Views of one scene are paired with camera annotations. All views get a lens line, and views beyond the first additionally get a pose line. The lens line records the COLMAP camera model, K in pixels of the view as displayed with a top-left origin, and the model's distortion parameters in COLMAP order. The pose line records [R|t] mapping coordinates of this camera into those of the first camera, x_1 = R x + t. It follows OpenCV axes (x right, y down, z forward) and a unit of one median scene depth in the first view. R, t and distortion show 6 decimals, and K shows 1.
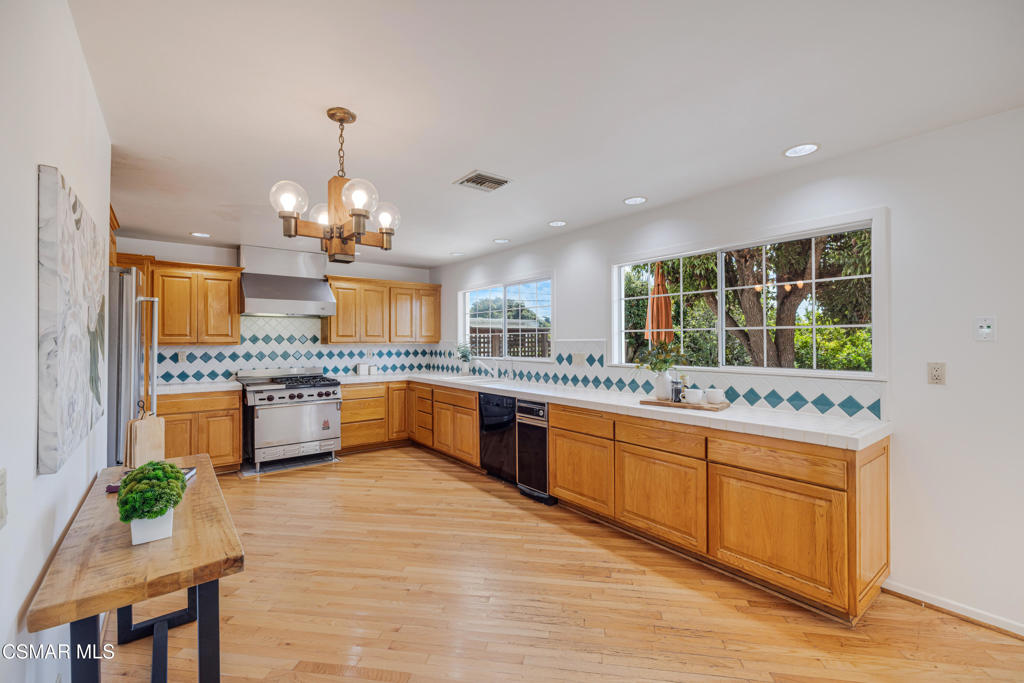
lens RADIAL K [[434.6, 0, 509.8], [0, 434.6, 334.1], [0, 0, 1]] dist [0.001215, 0.000091]
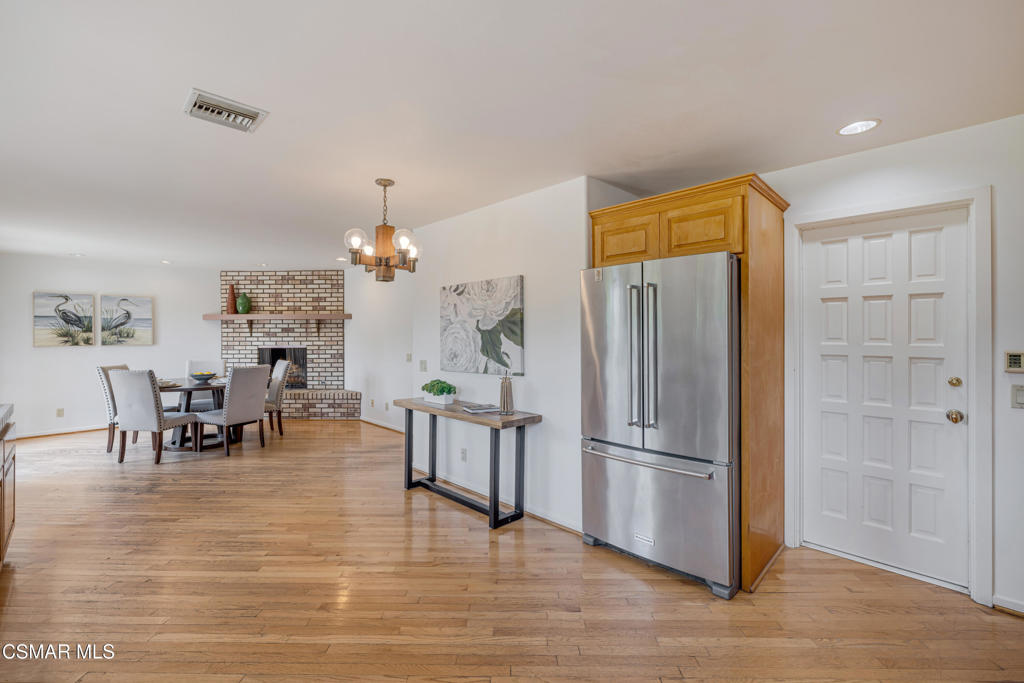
lens RADIAL K [[434.6, 0, 509.8], [0, 434.6, 334.1], [0, 0, 1]] dist [0.001215, 0.000091]
pose [[-0.991596, 0.002137, -0.129358, -0.275499], [0.004116, 0.999879, -0.015030, 0.017175], [0.129310, -0.015436, -0.991484, 1.091547]]
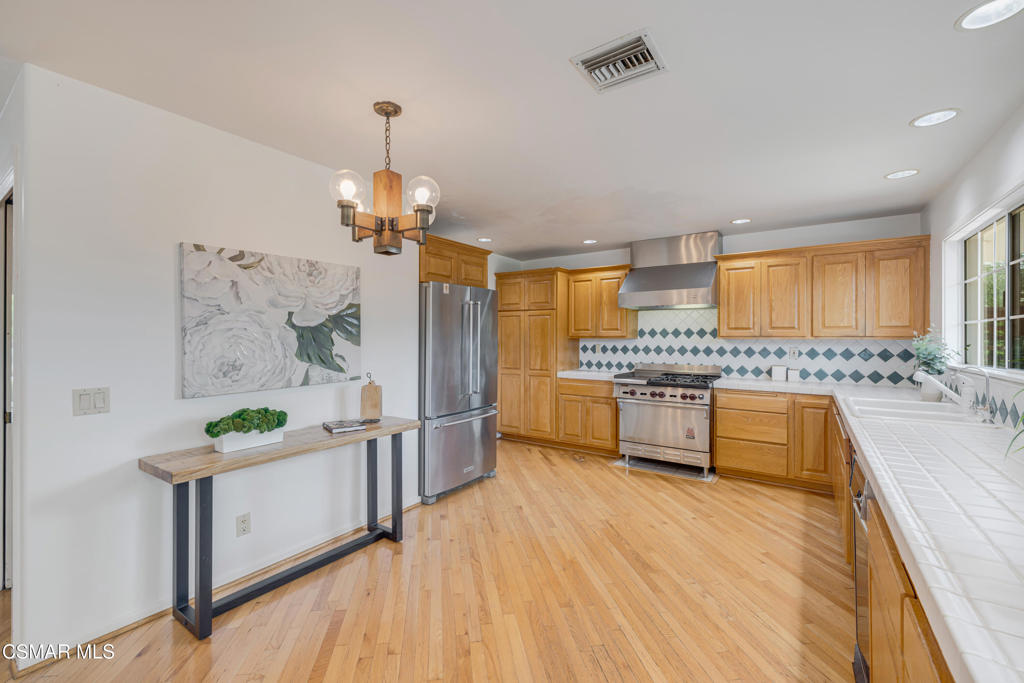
lens RADIAL K [[434.6, 0, 509.8], [0, 434.6, 334.1], [0, 0, 1]] dist [0.001215, 0.000091]
pose [[0.294360, -0.003906, -0.955687, 0.286258], [0.011730, 0.999931, -0.000474, 0.011442], [0.955623, -0.011071, 0.294386, 0.416456]]
